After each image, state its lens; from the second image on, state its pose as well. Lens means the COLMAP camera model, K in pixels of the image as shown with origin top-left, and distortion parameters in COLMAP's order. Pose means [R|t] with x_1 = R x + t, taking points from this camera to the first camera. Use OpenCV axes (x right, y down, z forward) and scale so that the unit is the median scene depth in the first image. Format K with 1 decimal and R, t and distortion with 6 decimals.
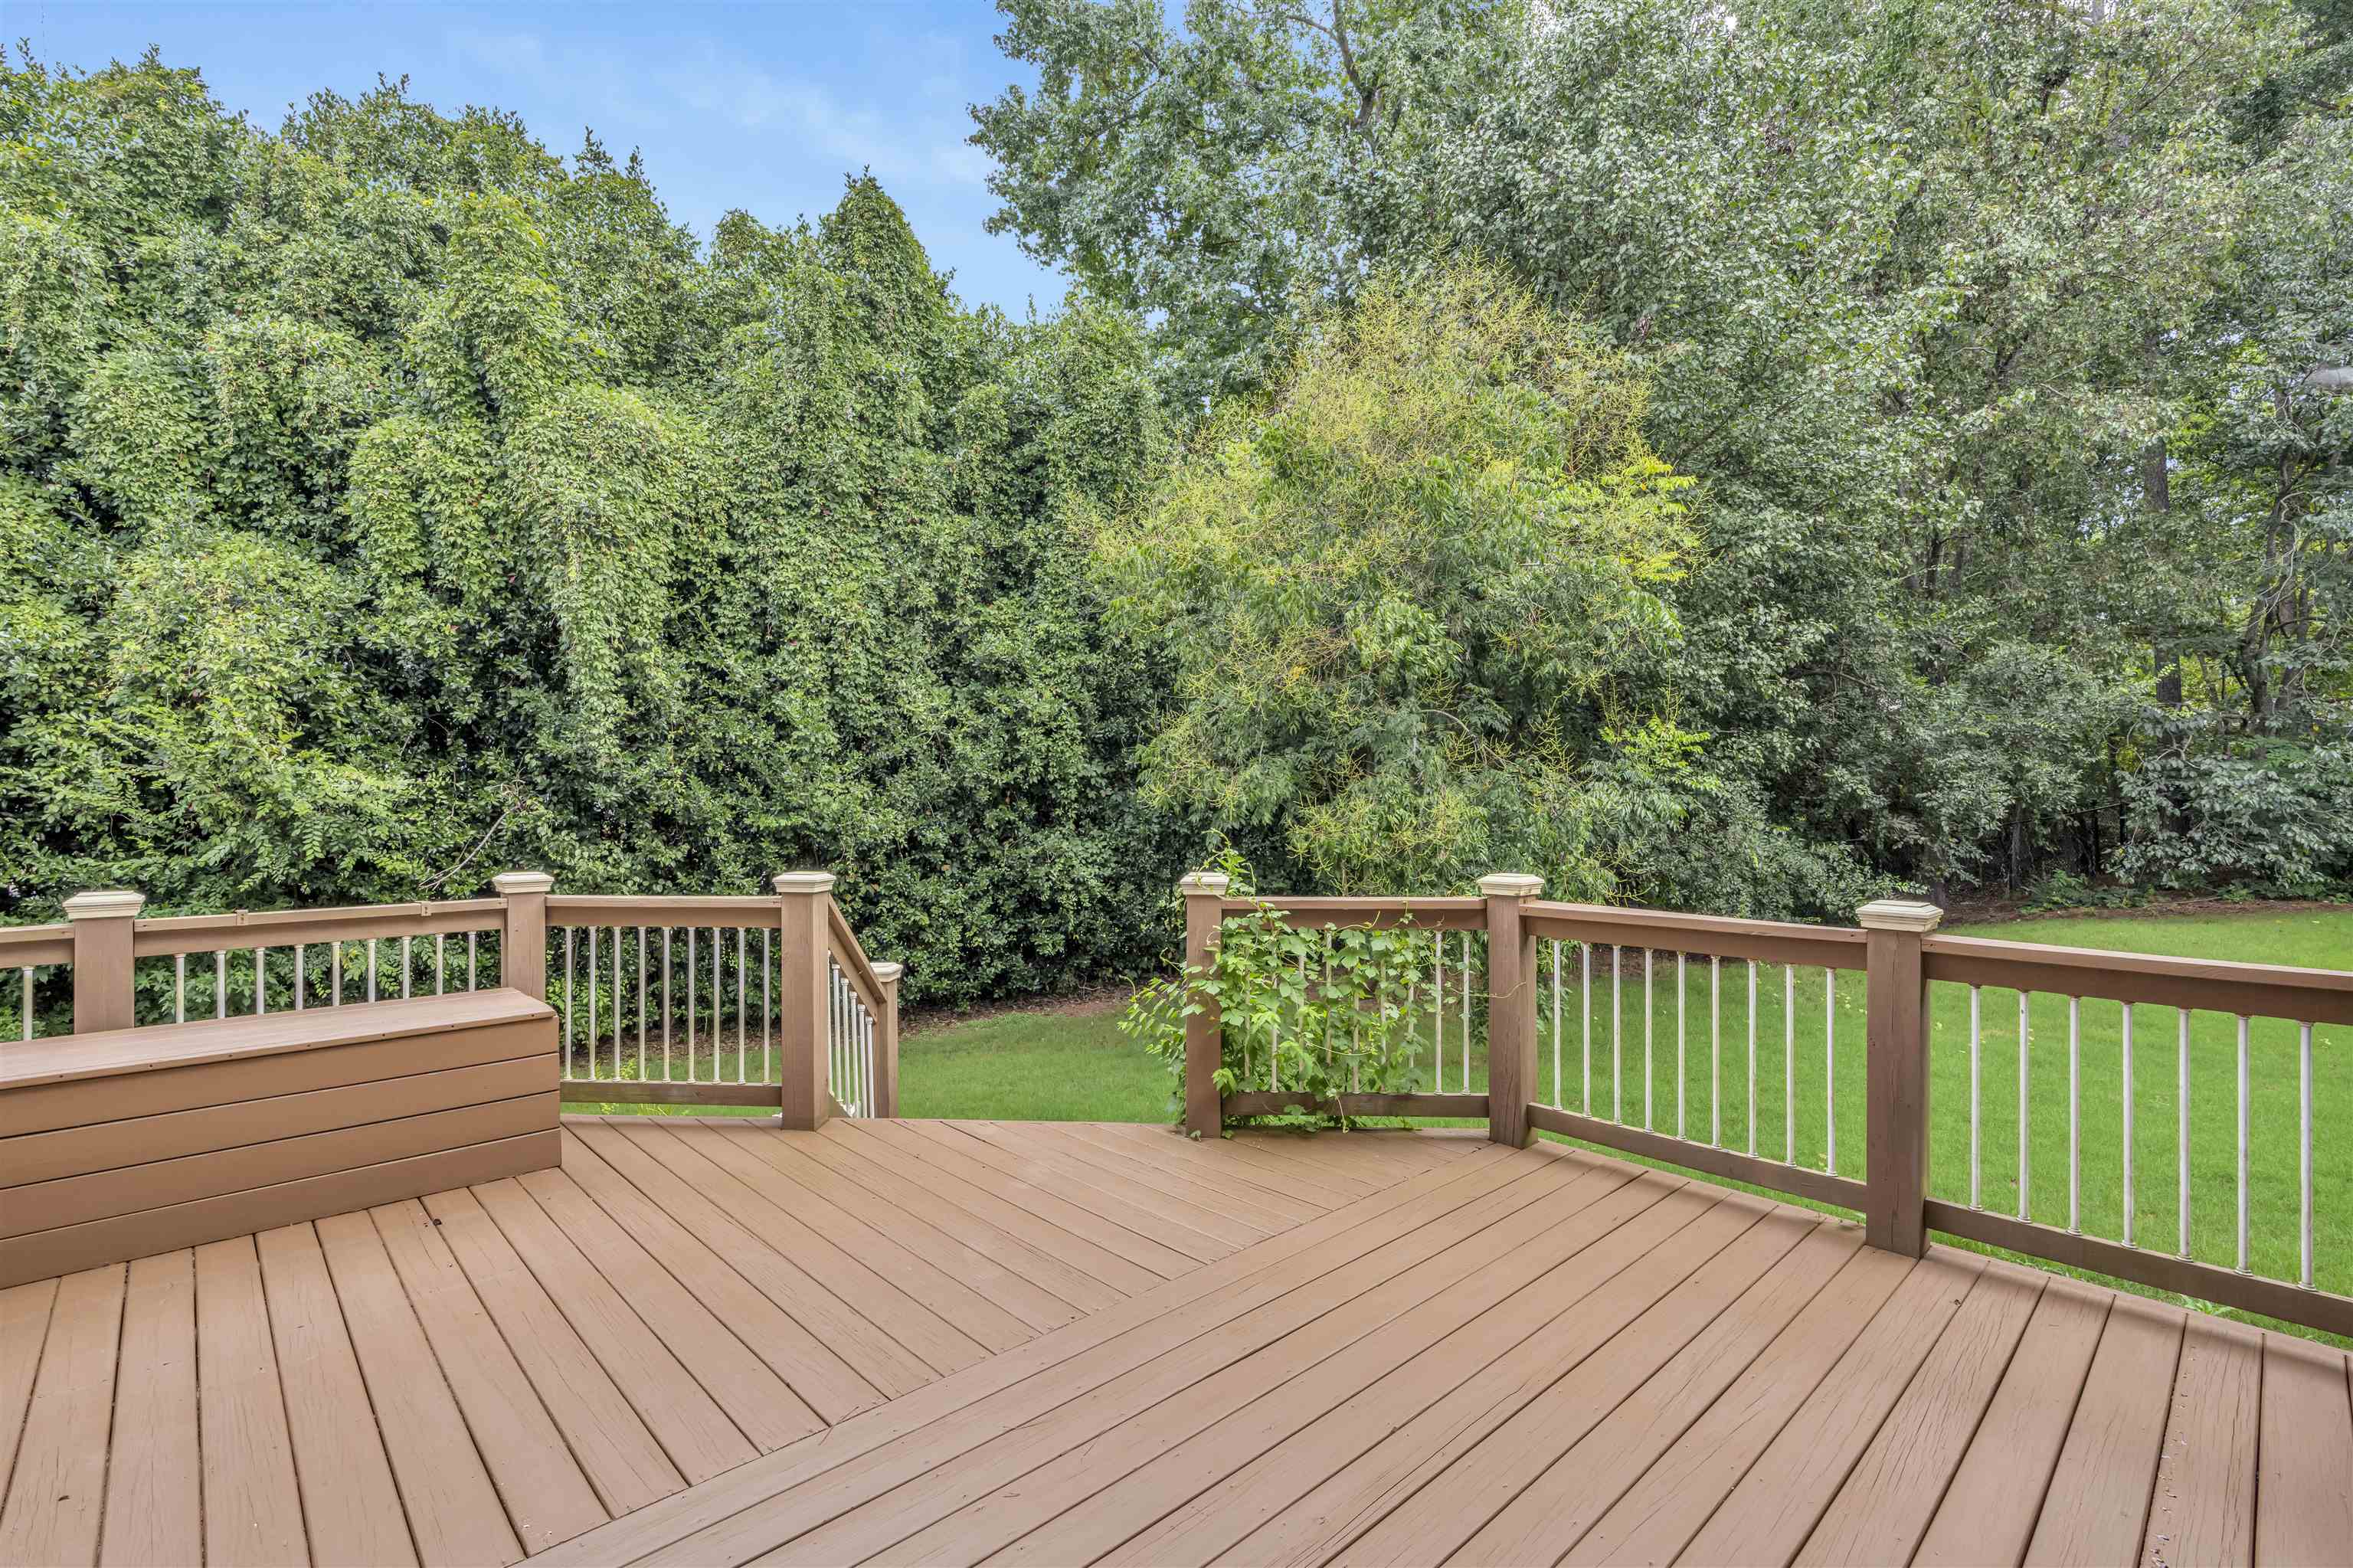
lens RADIAL K [[1057.8, 0, 1182.6], [0, 1057.8, 786.9], [0, 0, 1]] dist [-0.003771, -0.000685]
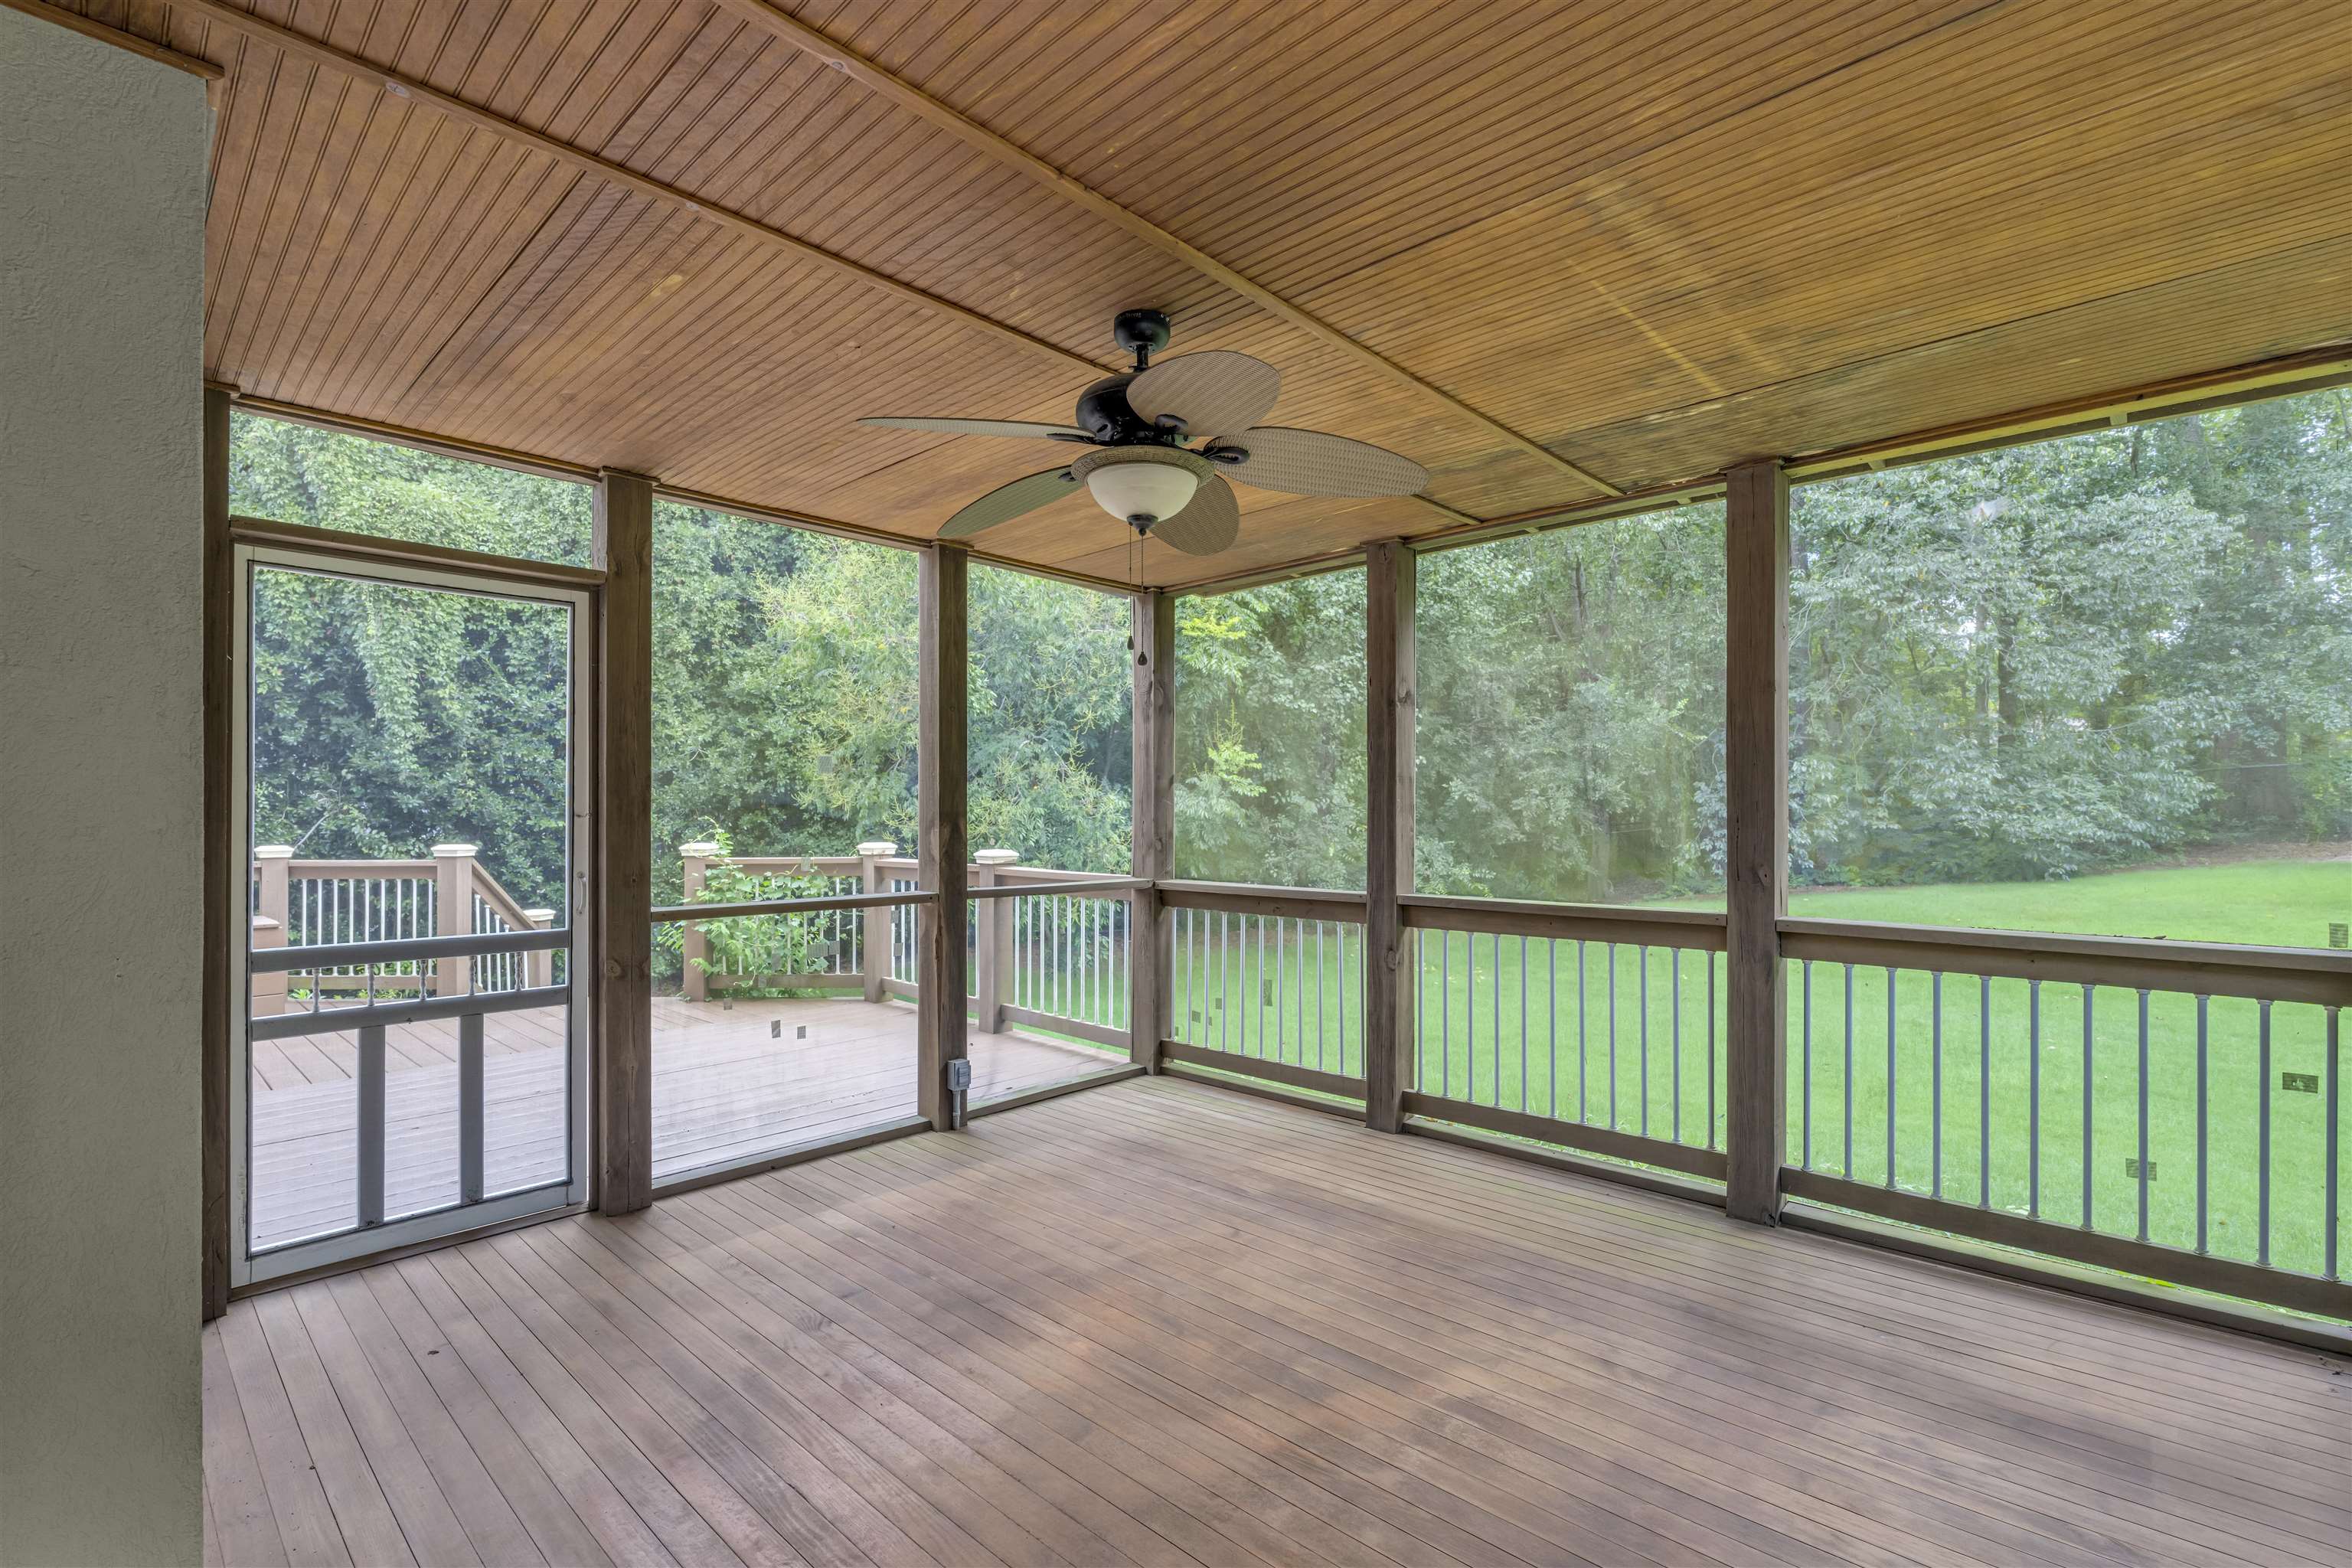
lens RADIAL K [[1057.4, 0, 1183.2], [0, 1057.4, 796.5], [0, 0, 1]] dist [-0.003771, -0.000685]
pose [[0.998512, -0.001669, 0.054506, 0.305499], [0.001817, 0.999995, -0.002662, 0.006327], [-0.054501, 0.002758, 0.998510, -0.305565]]
